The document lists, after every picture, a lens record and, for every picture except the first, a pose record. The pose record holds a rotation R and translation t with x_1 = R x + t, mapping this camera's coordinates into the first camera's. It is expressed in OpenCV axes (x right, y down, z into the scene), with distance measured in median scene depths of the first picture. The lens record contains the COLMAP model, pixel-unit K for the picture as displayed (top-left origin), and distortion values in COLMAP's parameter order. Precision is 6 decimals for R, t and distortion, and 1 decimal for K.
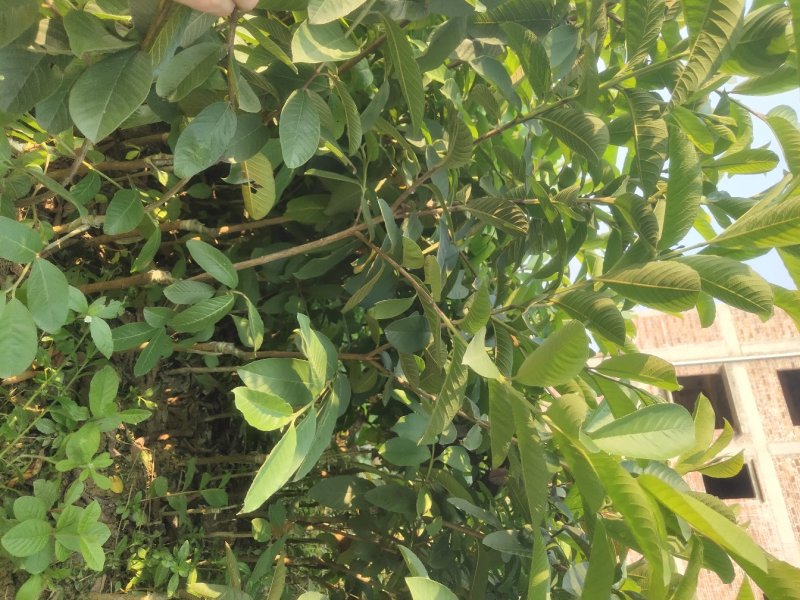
lens RADIAL K [[608.3, 0, 400.0], [0, 608.3, 300.0], [0, 0, 1]] dist [0.011714, 0.001869]
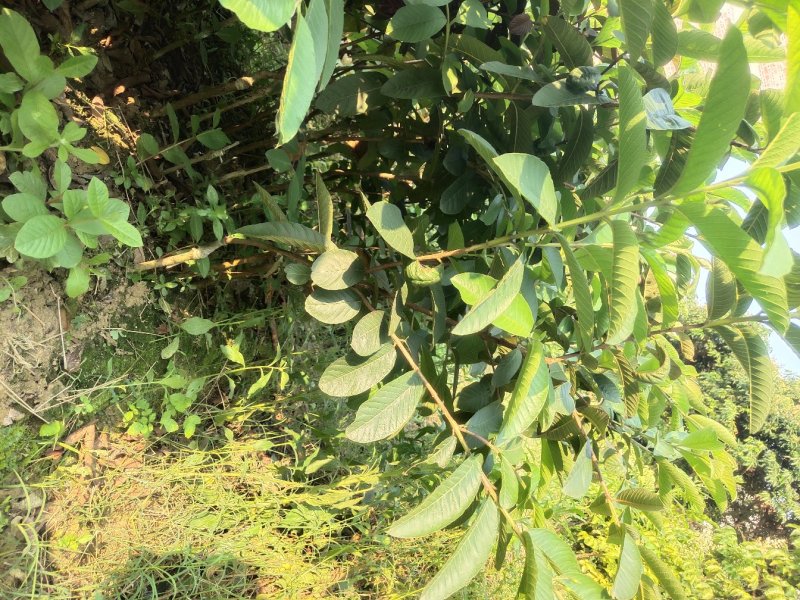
lens RADIAL K [[608.3, 0, 400.0], [0, 608.3, 300.0], [0, 0, 1]] dist [0.011714, 0.001869]
pose [[0.964115, -0.263993, -0.028124, -0.096052], [0.227577, 0.767241, 0.599625, 0.043101], [-0.136719, -0.584507, 0.799787, 0.150275]]
